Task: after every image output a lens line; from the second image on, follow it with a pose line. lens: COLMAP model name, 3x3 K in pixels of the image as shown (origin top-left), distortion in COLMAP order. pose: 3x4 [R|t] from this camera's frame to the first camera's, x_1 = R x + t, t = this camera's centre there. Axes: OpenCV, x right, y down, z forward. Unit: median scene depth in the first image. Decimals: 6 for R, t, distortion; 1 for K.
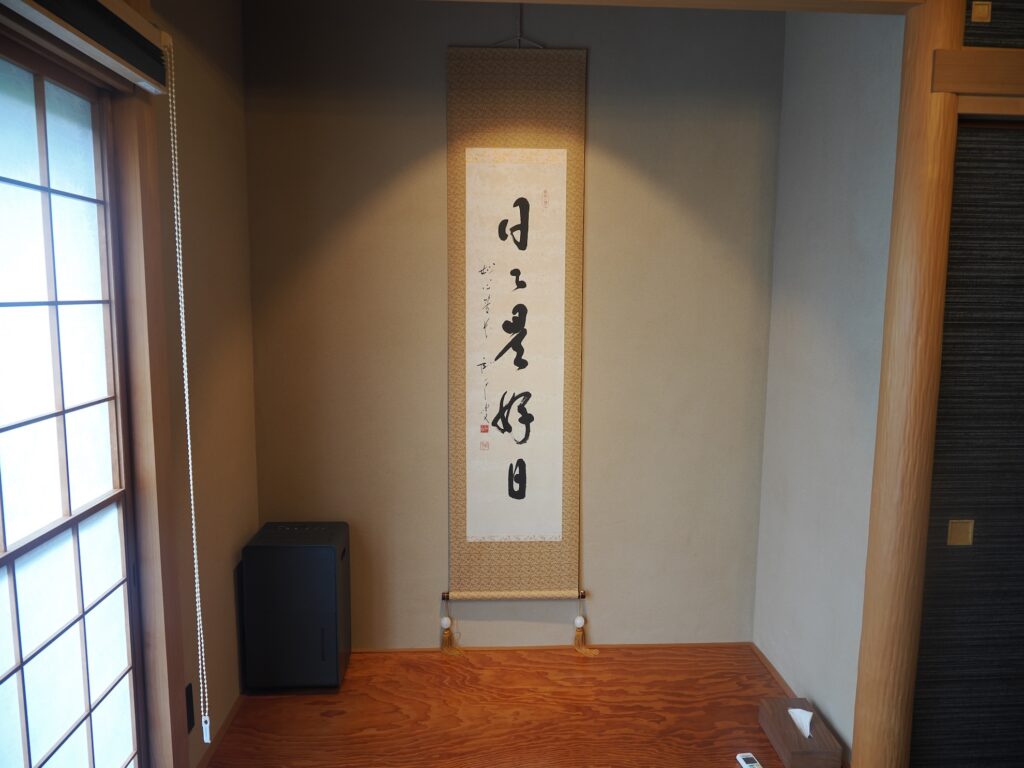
lens RADIAL K [[766.1, 0, 516.7], [0, 766.1, 383.0], [0, 0, 1]] dist [-0.026717, 0.014492]
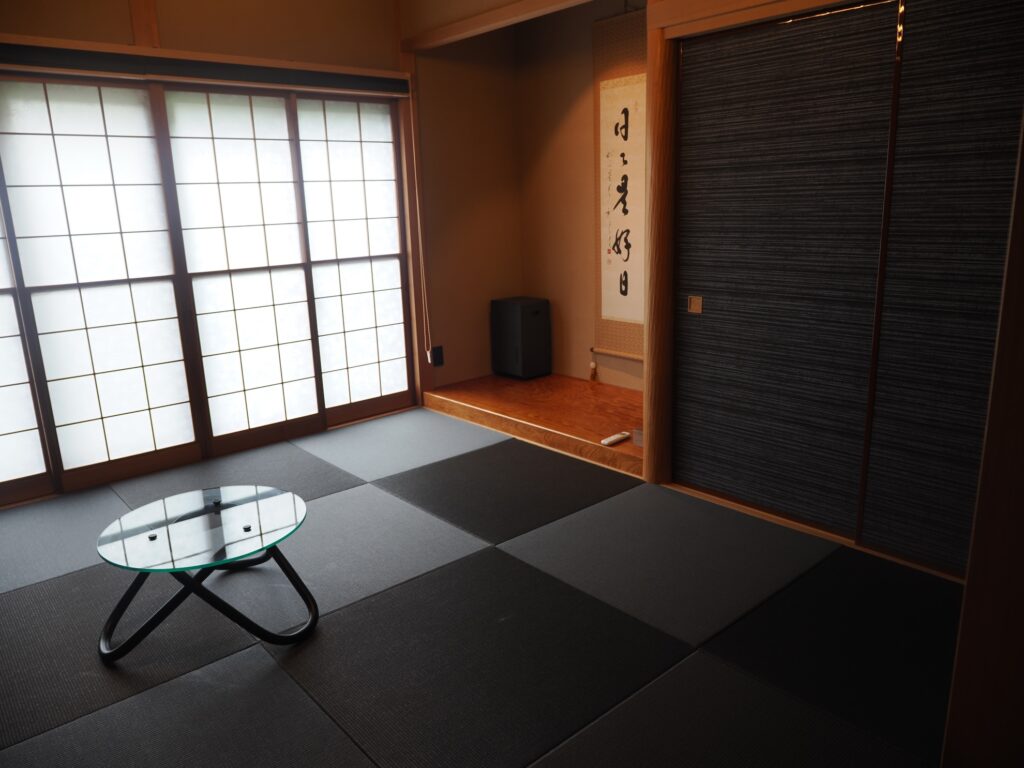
lens RADIAL K [[746.3, 0, 512.0], [0, 746.3, 384.0], [0, 0, 1]] dist [-0.029593, 0.005120]
pose [[0.615182, 0.161682, -0.771628, 1.154304], [-0.056417, 0.985264, 0.161468, 0.095402], [0.786364, -0.055799, 0.615238, -0.199158]]
